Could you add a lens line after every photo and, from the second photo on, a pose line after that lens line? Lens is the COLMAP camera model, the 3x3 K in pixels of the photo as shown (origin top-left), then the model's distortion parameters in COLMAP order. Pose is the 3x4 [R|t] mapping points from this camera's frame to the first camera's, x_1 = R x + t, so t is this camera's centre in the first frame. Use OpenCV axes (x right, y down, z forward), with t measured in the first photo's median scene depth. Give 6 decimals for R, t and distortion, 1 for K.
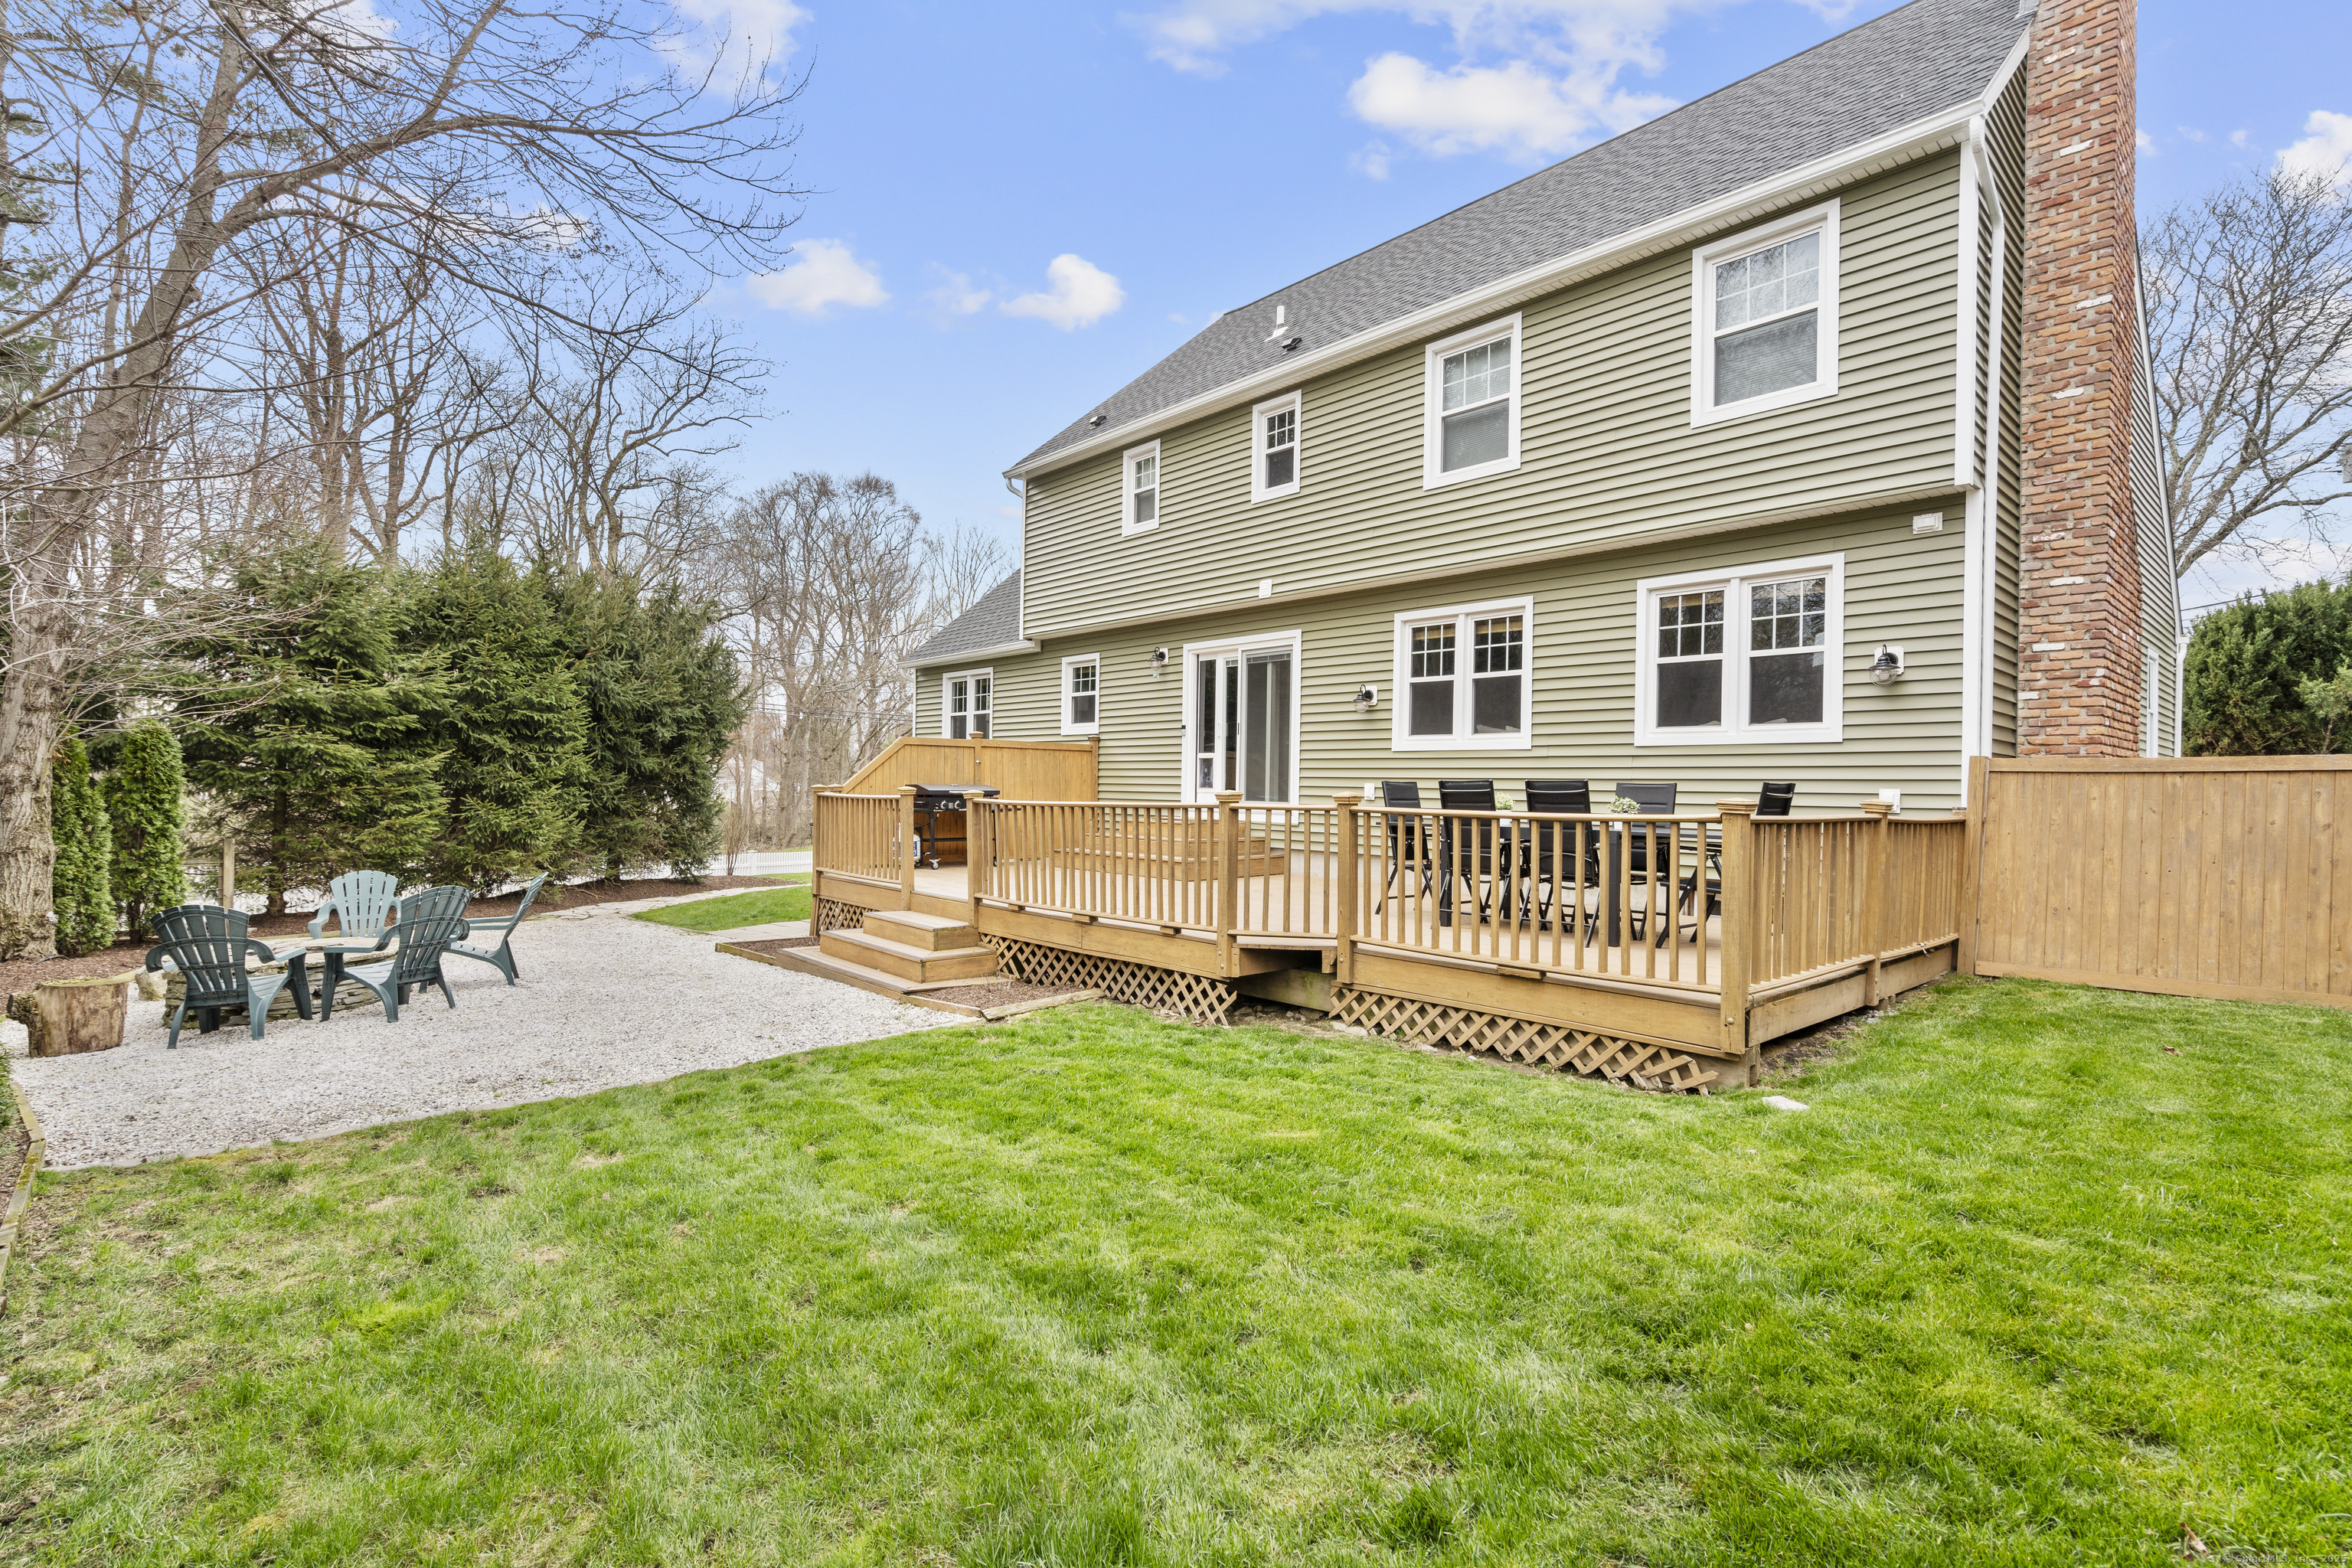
lens RADIAL K [[1094.0, 0, 1173.5], [0, 1094.0, 779.8], [0, 0, 1]] dist [-0.001517, 0.000503]
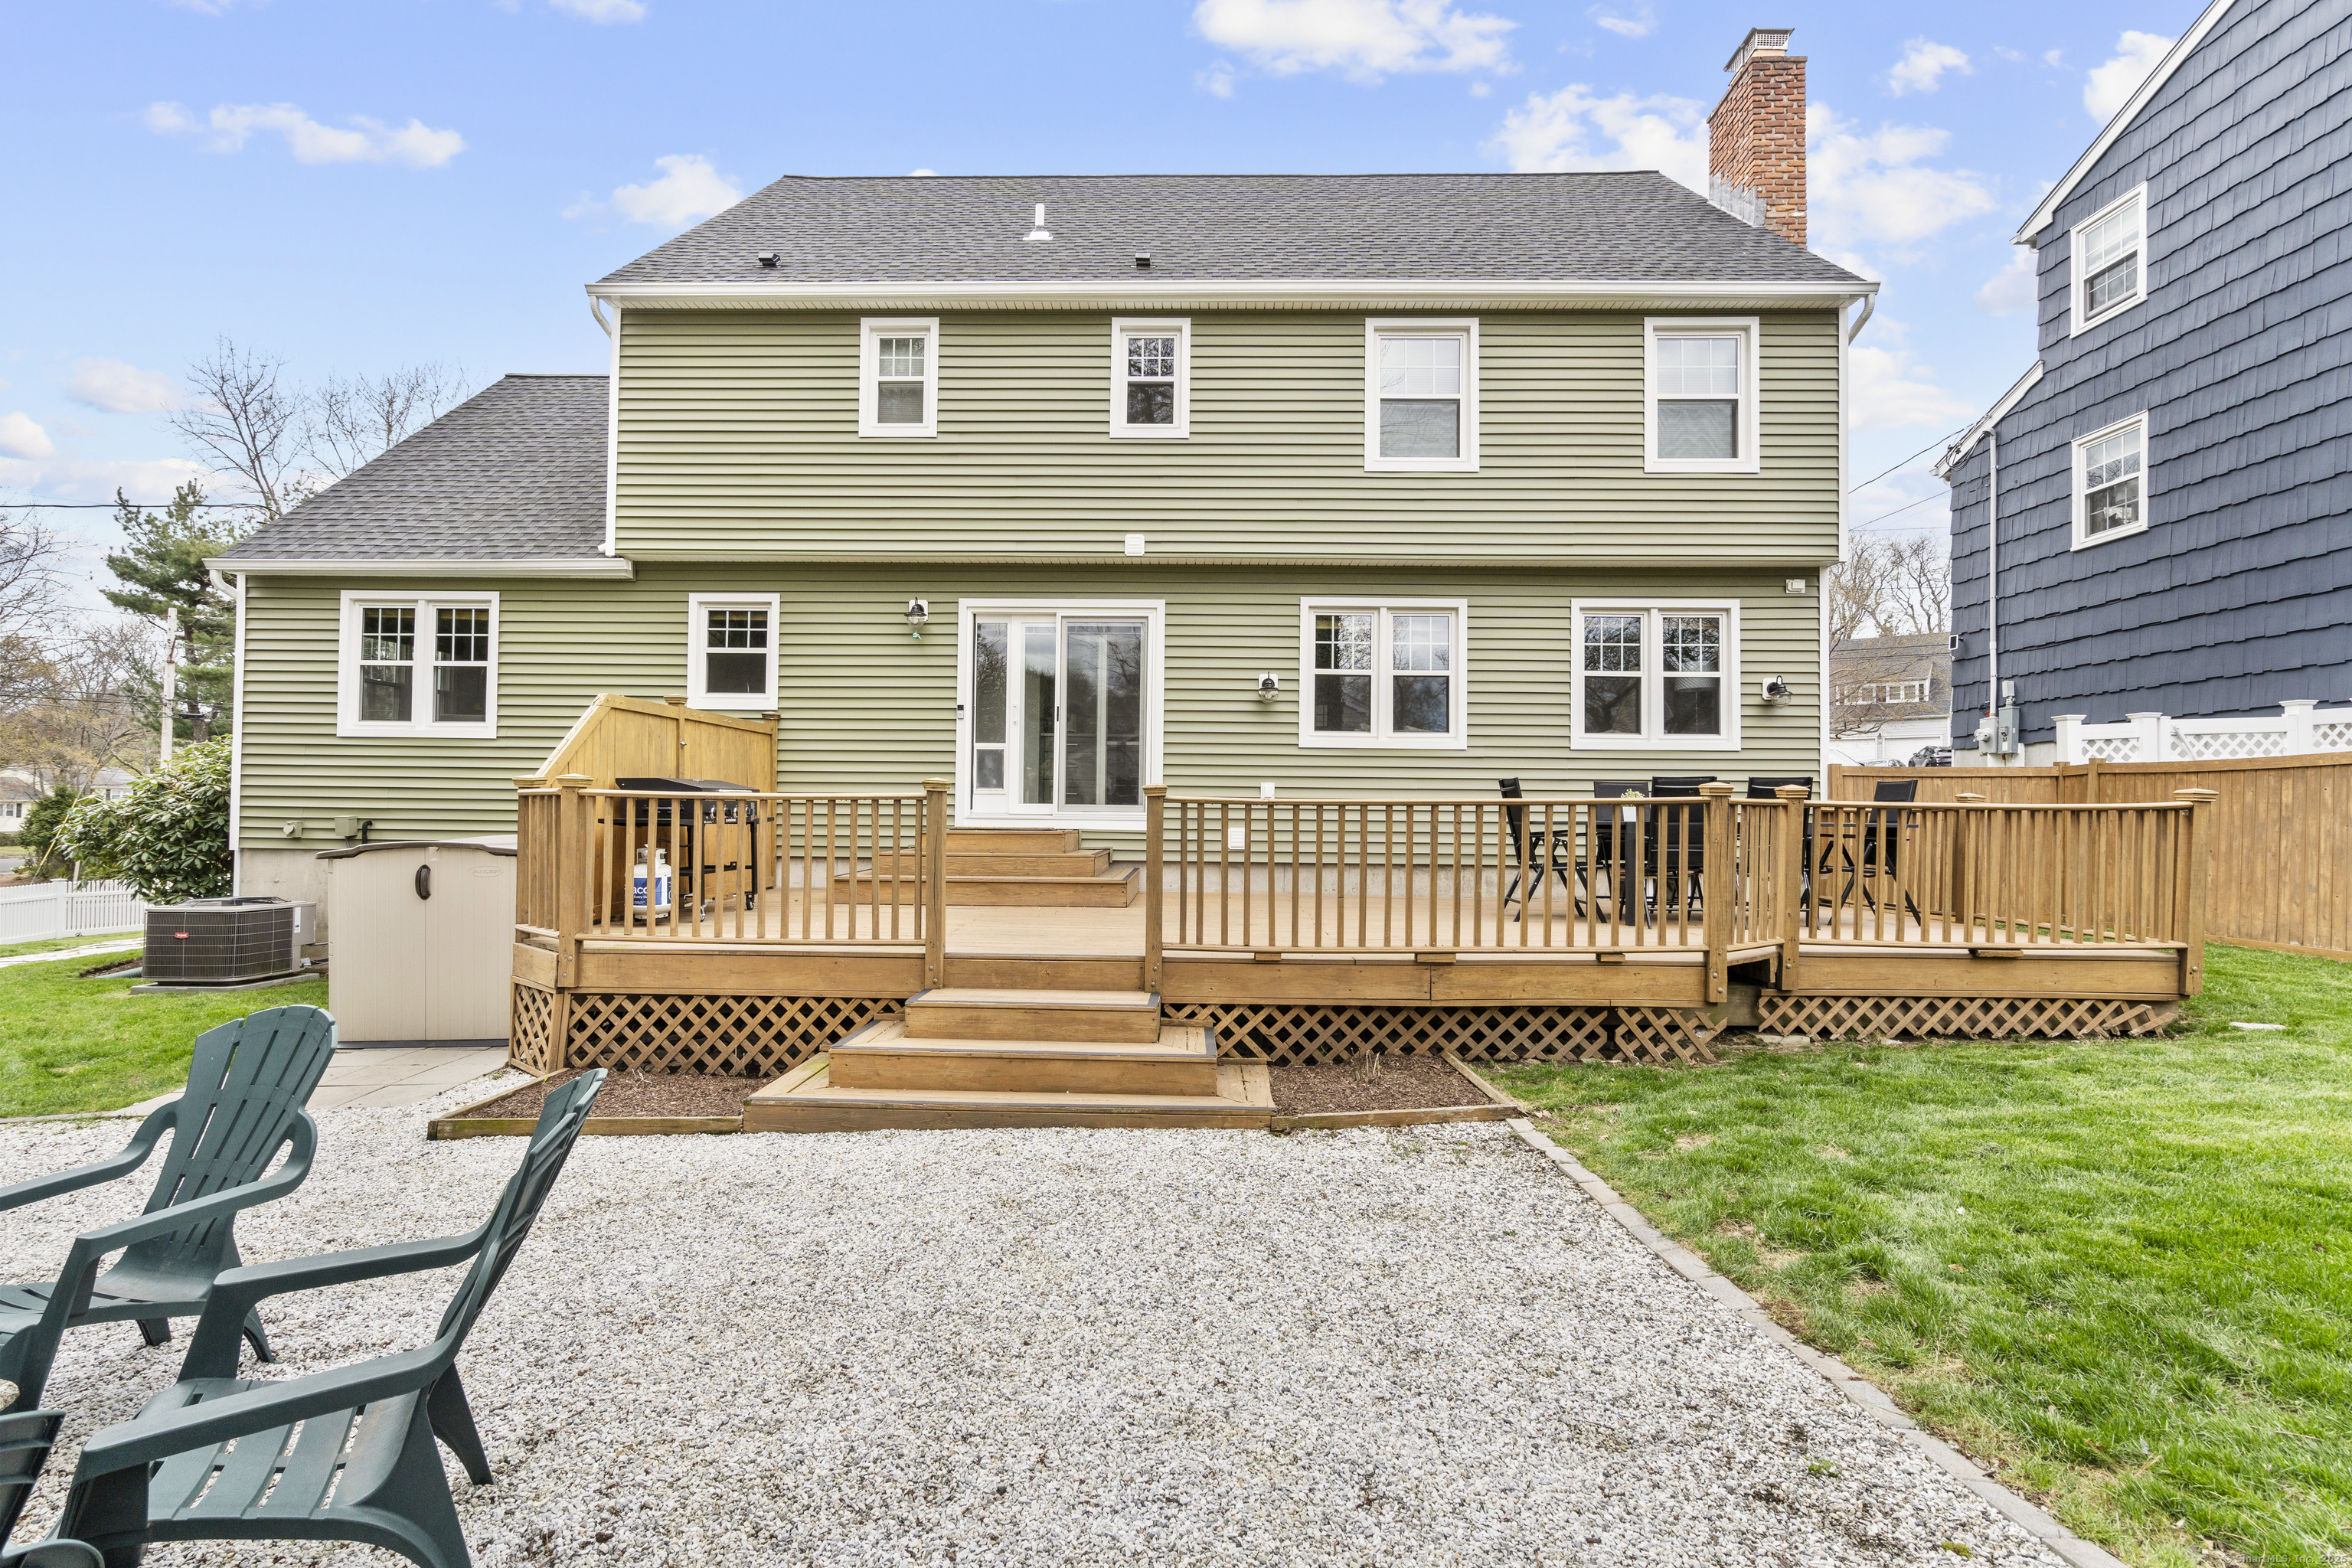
lens RADIAL K [[1094.0, 0, 1171.9], [0, 1094.0, 780.4], [0, 0, 1]] dist [-0.001517, 0.000503]
pose [[0.677248, 0.008985, 0.735700, -0.689036], [-0.004634, 0.999958, -0.007946, 0.011351], [-0.735740, 0.001972, 0.677261, 0.583723]]
